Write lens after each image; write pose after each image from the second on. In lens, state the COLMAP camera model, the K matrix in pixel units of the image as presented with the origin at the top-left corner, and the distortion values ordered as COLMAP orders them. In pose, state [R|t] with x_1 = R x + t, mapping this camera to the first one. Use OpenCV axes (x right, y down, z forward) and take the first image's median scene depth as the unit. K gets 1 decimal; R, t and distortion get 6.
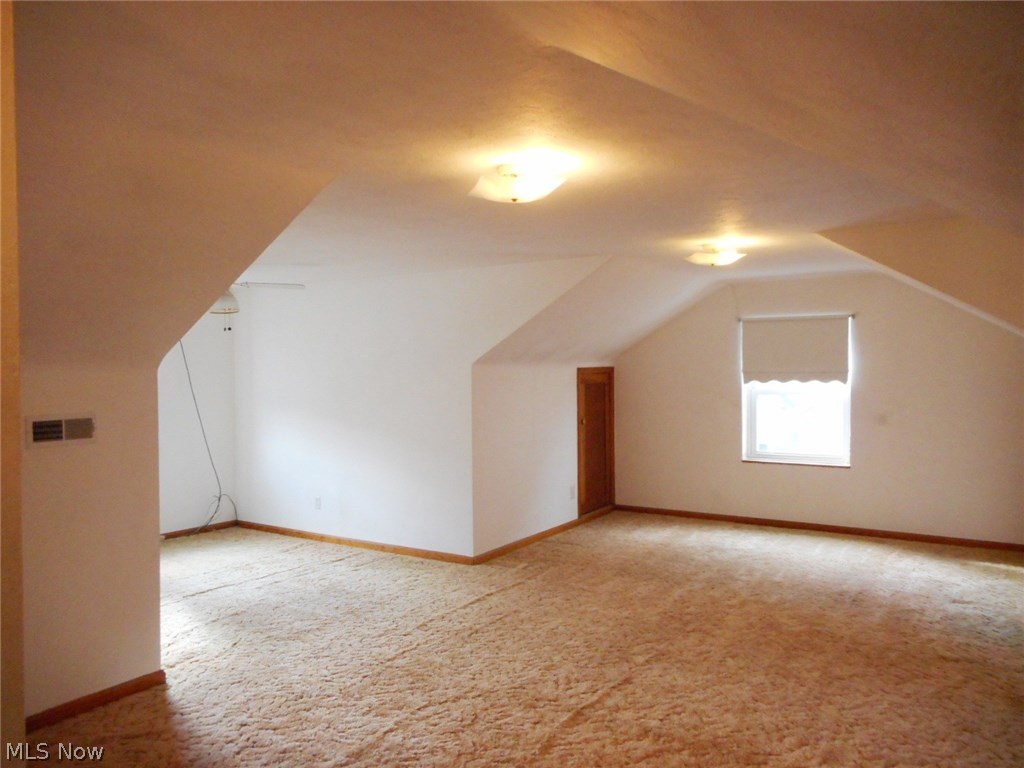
lens RADIAL K [[759.5, 0, 511.9], [0, 759.5, 383.9], [0, 0, 1]] dist [-0.009392, 0.008778]
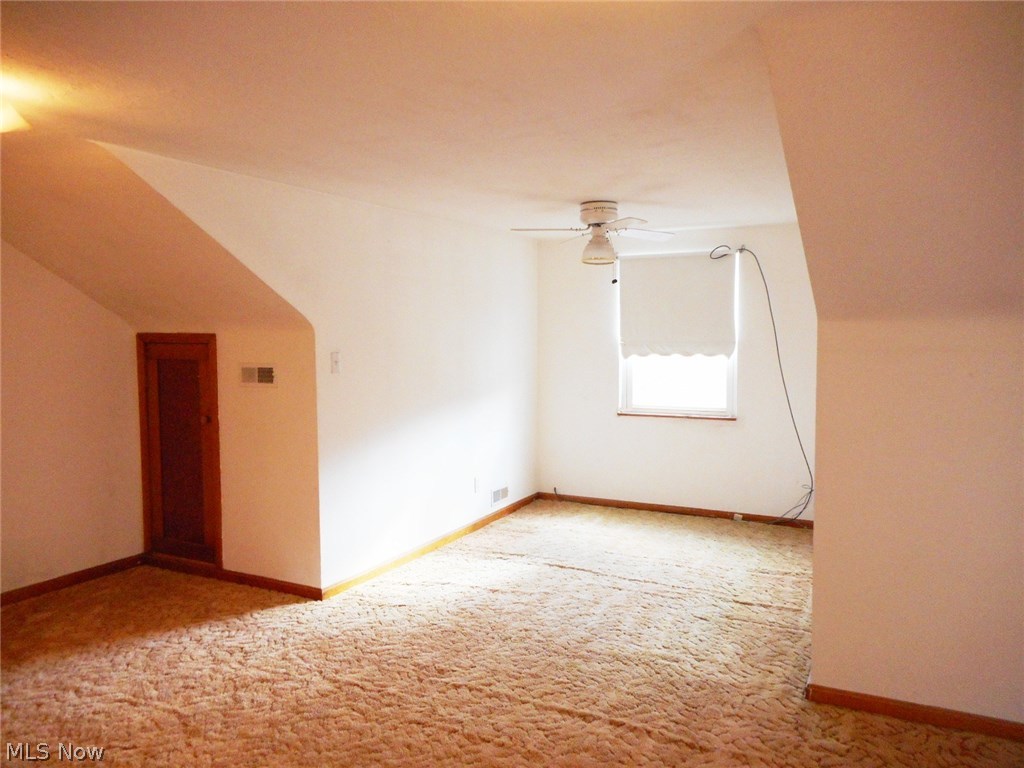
lens RADIAL K [[759.5, 0, 511.5], [0, 759.5, 381.6], [0, 0, 1]] dist [-0.009392, 0.008778]
pose [[0.091536, 0.068567, -0.993438, 0.513047], [-0.012157, 0.997629, 0.067736, -0.017025], [0.995728, 0.005877, 0.092152, 0.867052]]
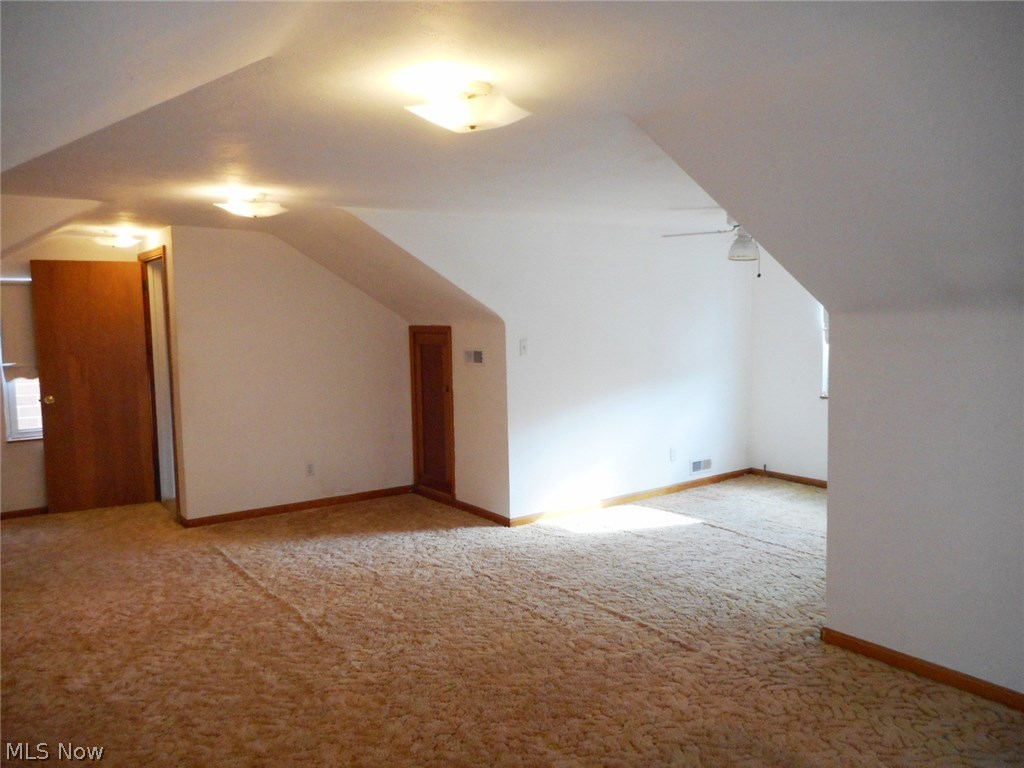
lens RADIAL K [[759.5, 0, 513.1], [0, 759.5, 385.6], [0, 0, 1]] dist [-0.009392, 0.008778]
pose [[-0.369757, 0.092960, -0.924466, 0.687300], [0.006842, 0.995228, 0.097339, -0.031287], [0.929103, 0.029666, -0.368629, 1.149889]]
